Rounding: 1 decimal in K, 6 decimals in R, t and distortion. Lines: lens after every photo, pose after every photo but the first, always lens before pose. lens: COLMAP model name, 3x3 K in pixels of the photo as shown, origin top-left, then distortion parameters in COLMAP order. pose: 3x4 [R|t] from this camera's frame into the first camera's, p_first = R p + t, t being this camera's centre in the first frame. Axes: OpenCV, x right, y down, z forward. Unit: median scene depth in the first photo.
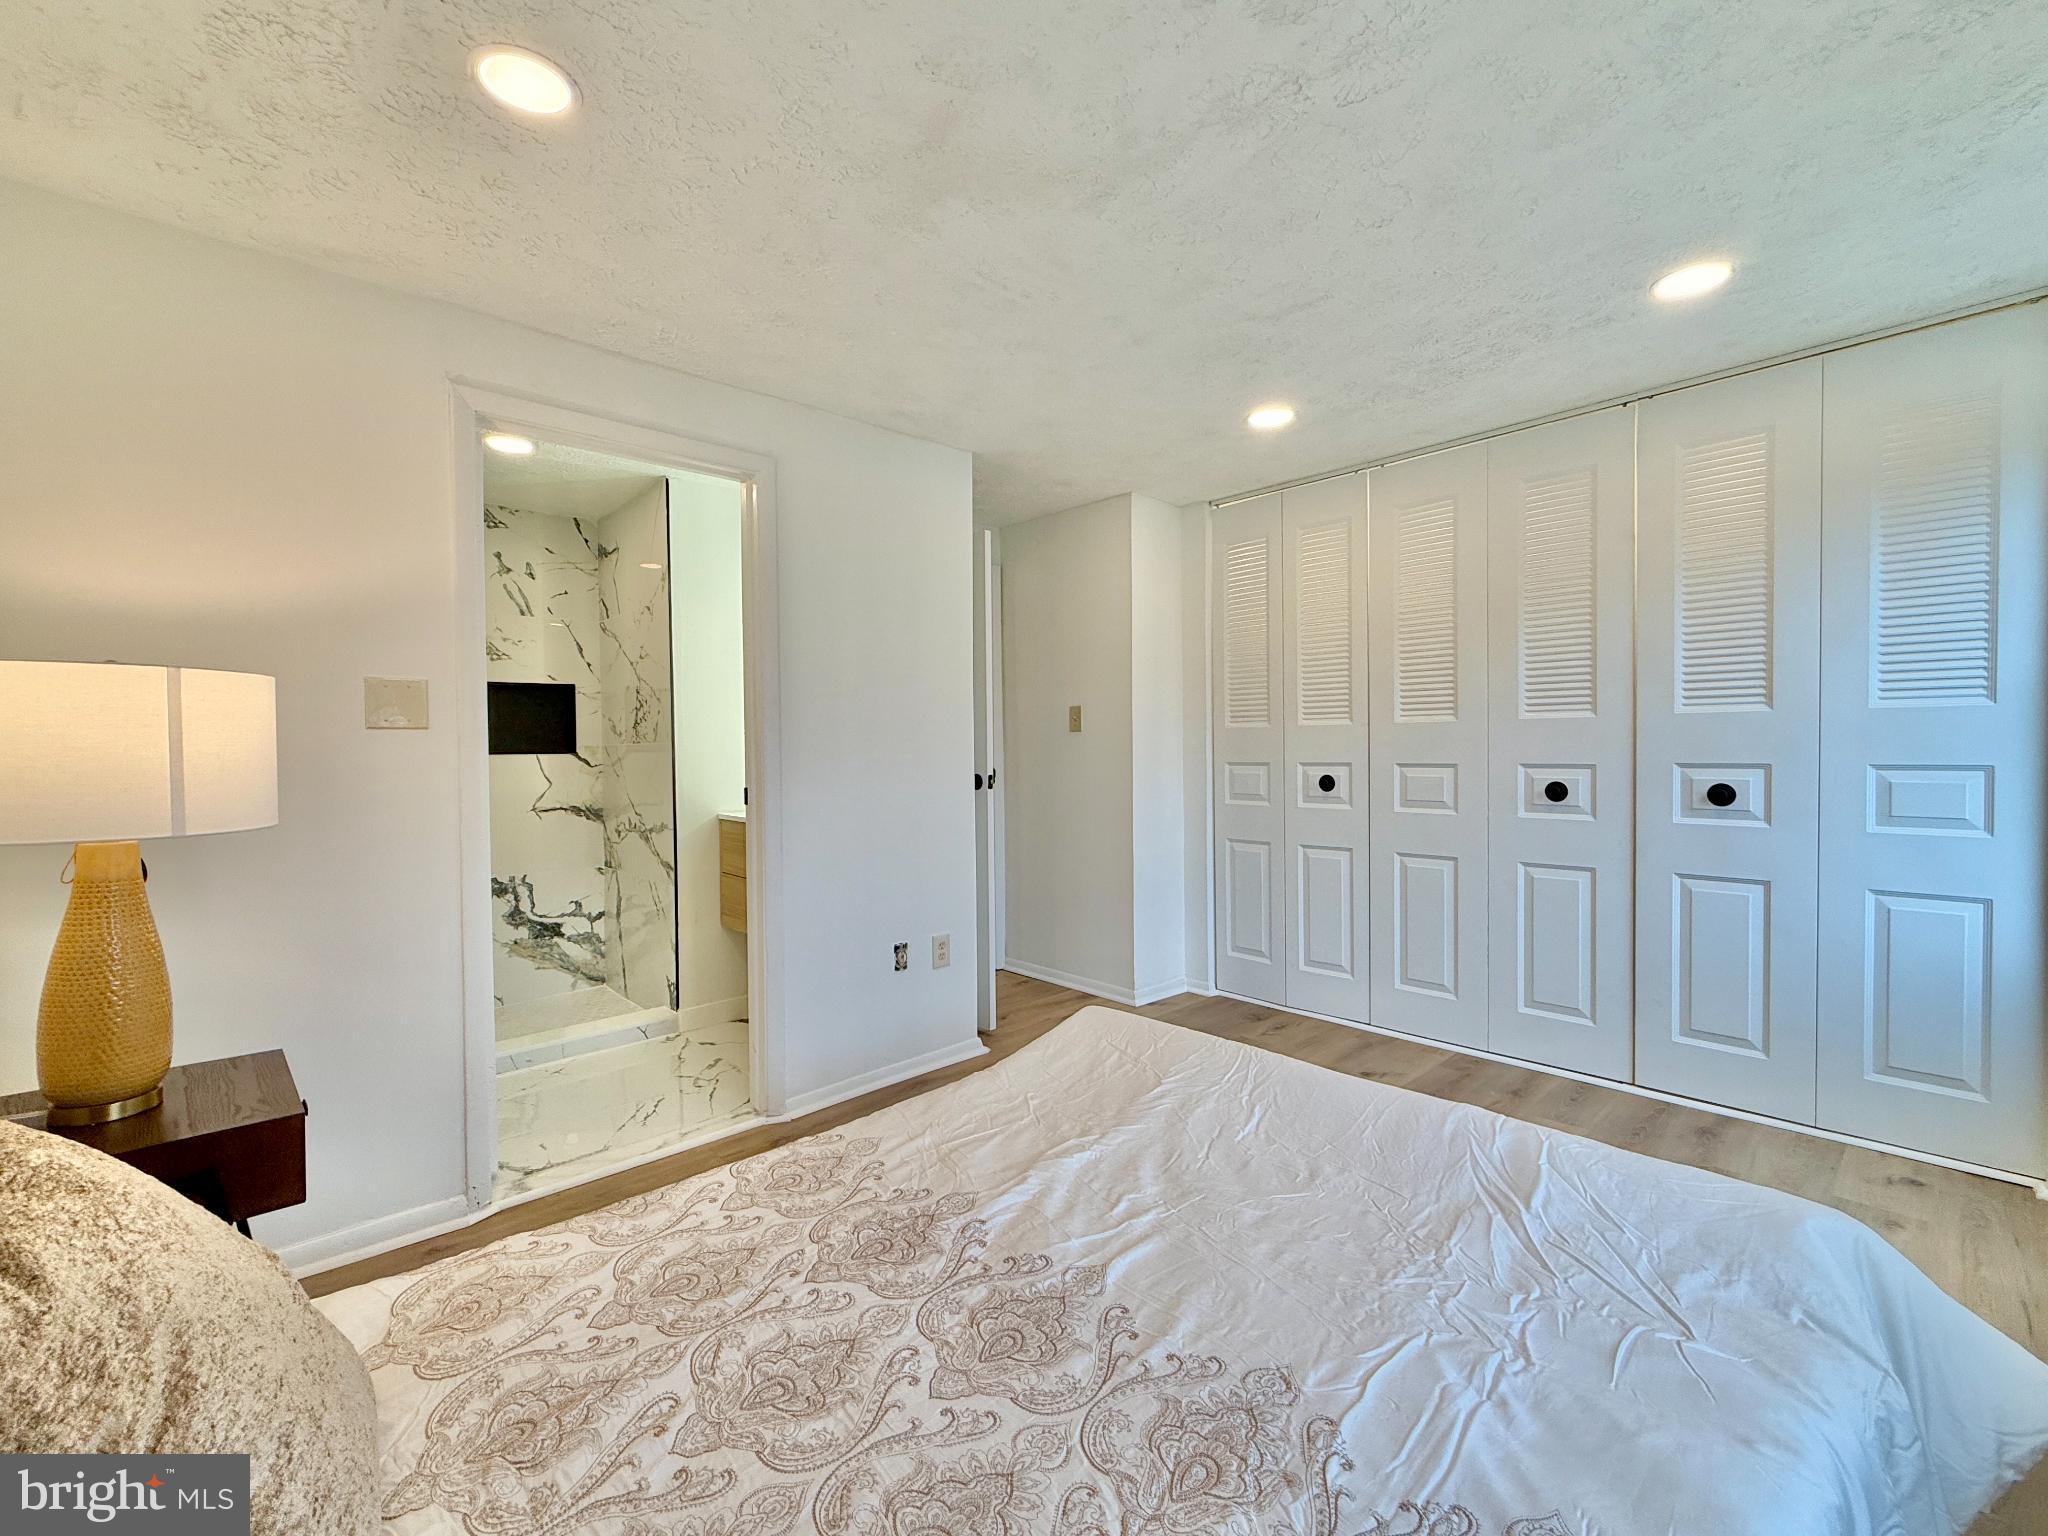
lens RADIAL K [[879.4, 0, 1028.7], [0, 879.4, 773.6], [0, 0, 1]] dist [-0.001693, -0.000730]
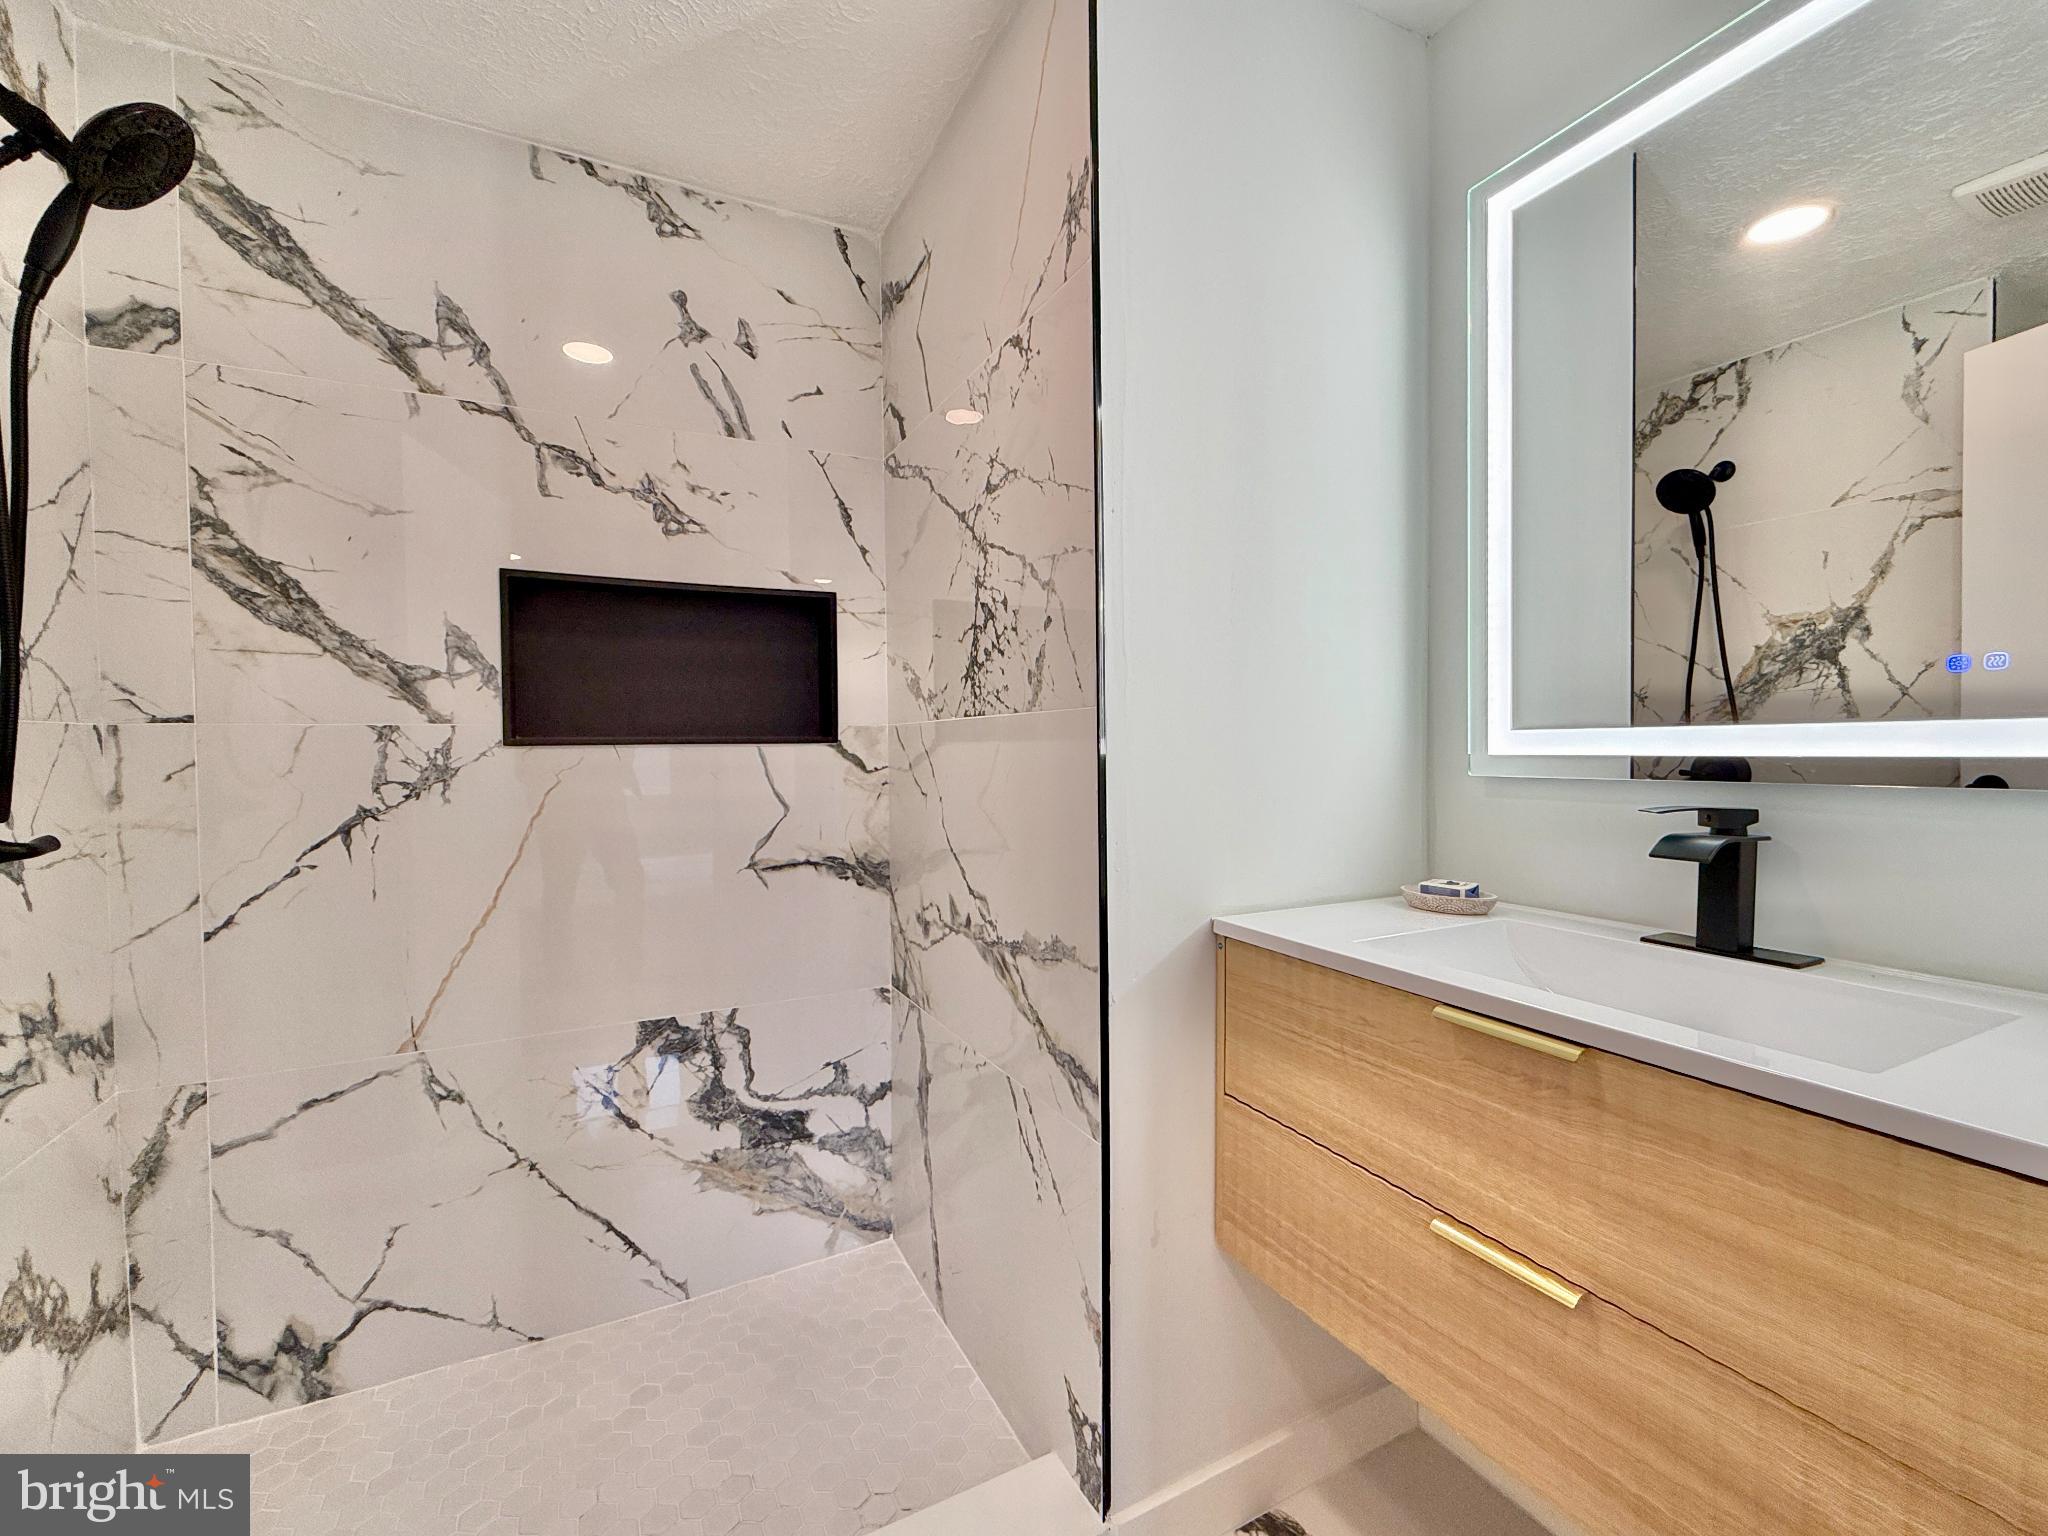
lens RADIAL K [[879.4, 0, 1028.8], [0, 879.4, 763.0], [0, 0, 1]] dist [-0.001693, -0.000730]
pose [[0.963429, 0.003942, -0.267935, -0.289689], [-0.004220, 0.999991, -0.000460, -0.012111], [0.267930, 0.001574, 0.963437, 0.572827]]
